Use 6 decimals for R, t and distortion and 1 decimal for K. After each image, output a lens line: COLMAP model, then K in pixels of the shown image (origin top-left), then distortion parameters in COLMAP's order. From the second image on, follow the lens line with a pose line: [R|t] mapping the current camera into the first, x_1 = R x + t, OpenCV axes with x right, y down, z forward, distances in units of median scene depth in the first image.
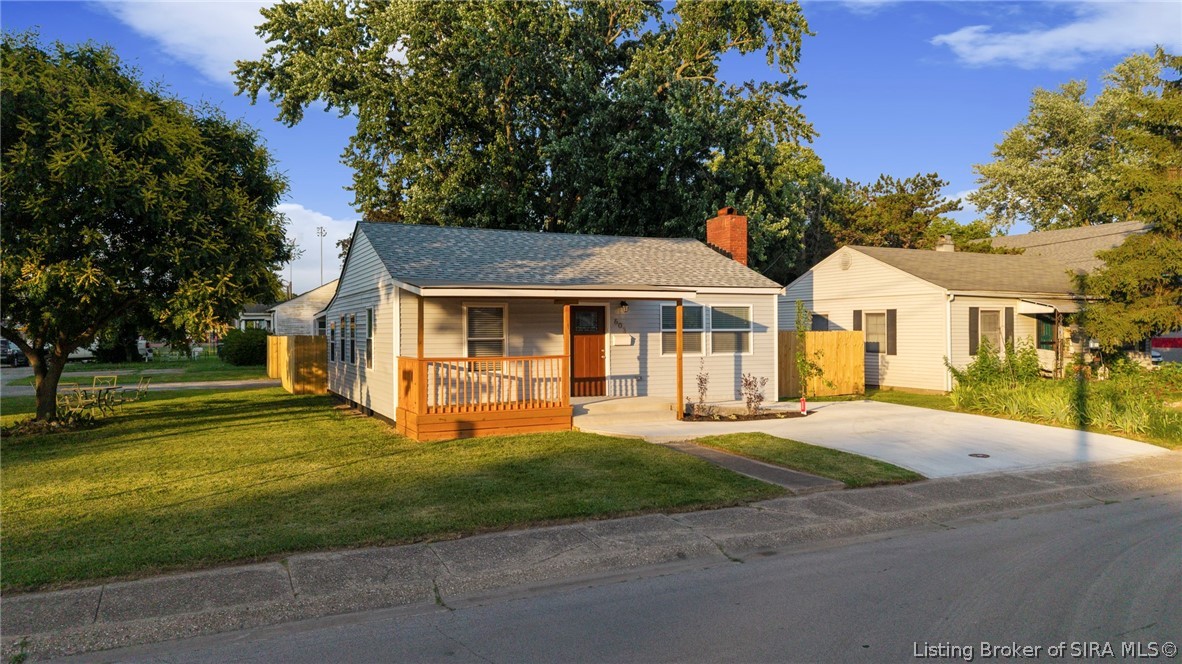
lens RADIAL K [[815.7, 0, 591.0], [0, 815.7, 332.0], [0, 0, 1]] dist [0.009242, -0.005055]
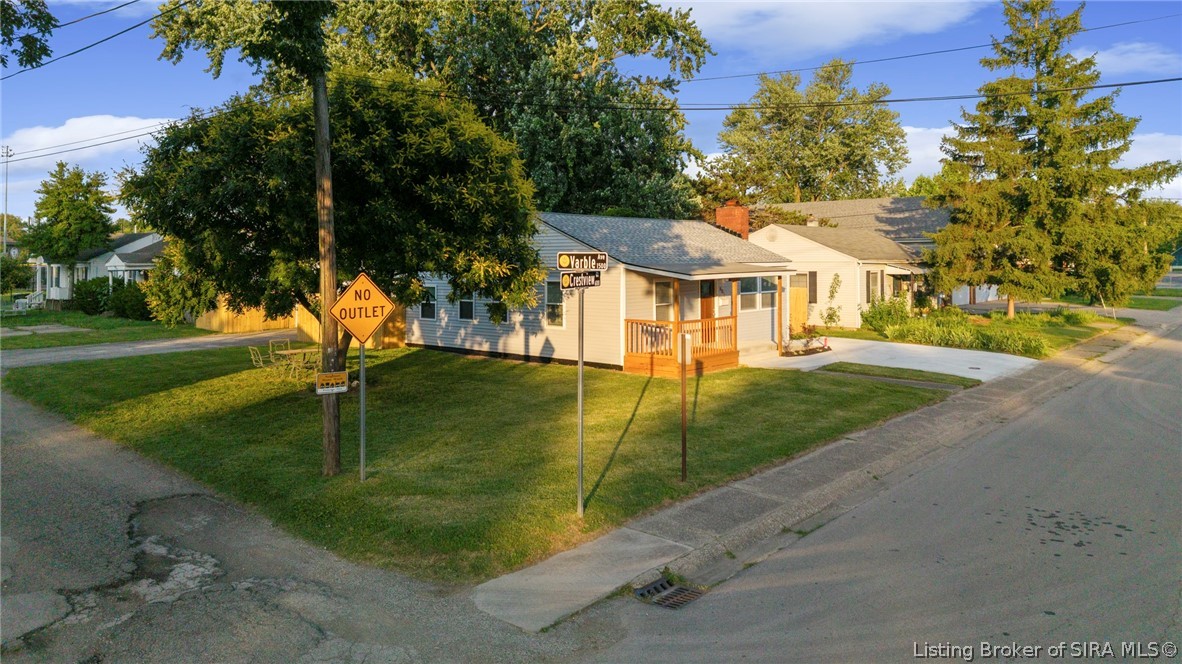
lens RADIAL K [[829.6, 0, 569.6], [0, 829.6, 264.4], [0, 0, 1]] dist [0.002939, 0.001513]
pose [[0.928545, -0.000601, 0.371220, -0.727167], [-0.000993, 0.999991, 0.004101, -0.058496], [-0.371219, -0.004176, 0.928536, -0.240983]]
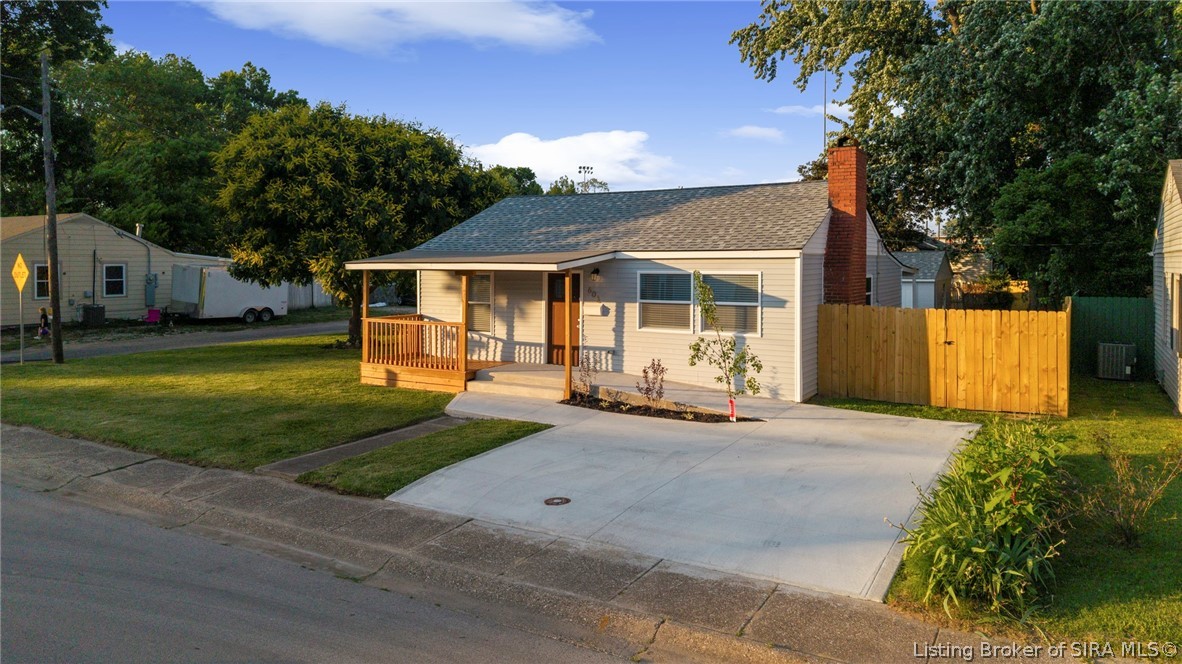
lens RADIAL K [[829.6, 0, 569.6], [0, 829.6, 264.4], [0, 0, 1]] dist [0.002939, 0.001513]
pose [[0.534791, 0.008798, -0.844939, 0.802614], [-0.006913, 0.999958, 0.006037, -0.046061], [0.844956, 0.002613, 0.534829, 0.448528]]
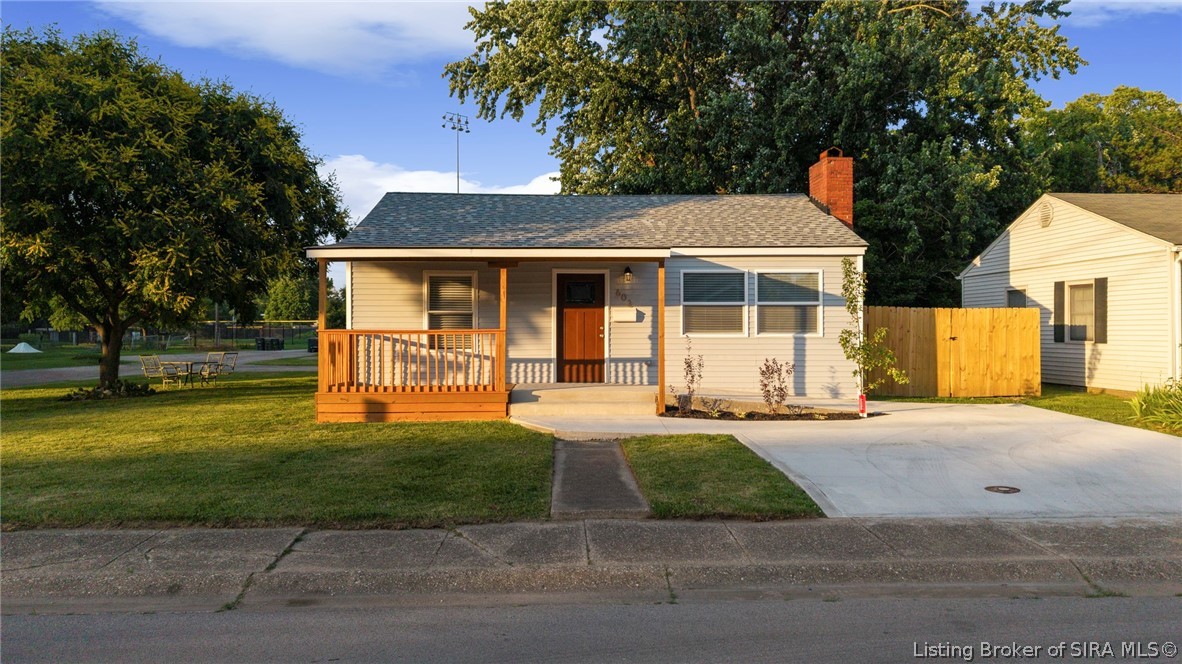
lens RADIAL K [[815.7, 0, 591.0], [0, 815.7, 332.0], [0, 0, 1]] dist [0.009242, -0.005055]
pose [[0.916100, 0.003258, -0.400936, 0.320263], [-0.003936, 0.999992, -0.000868, 0.026935], [0.400930, 0.002373, 0.916105, 0.234755]]
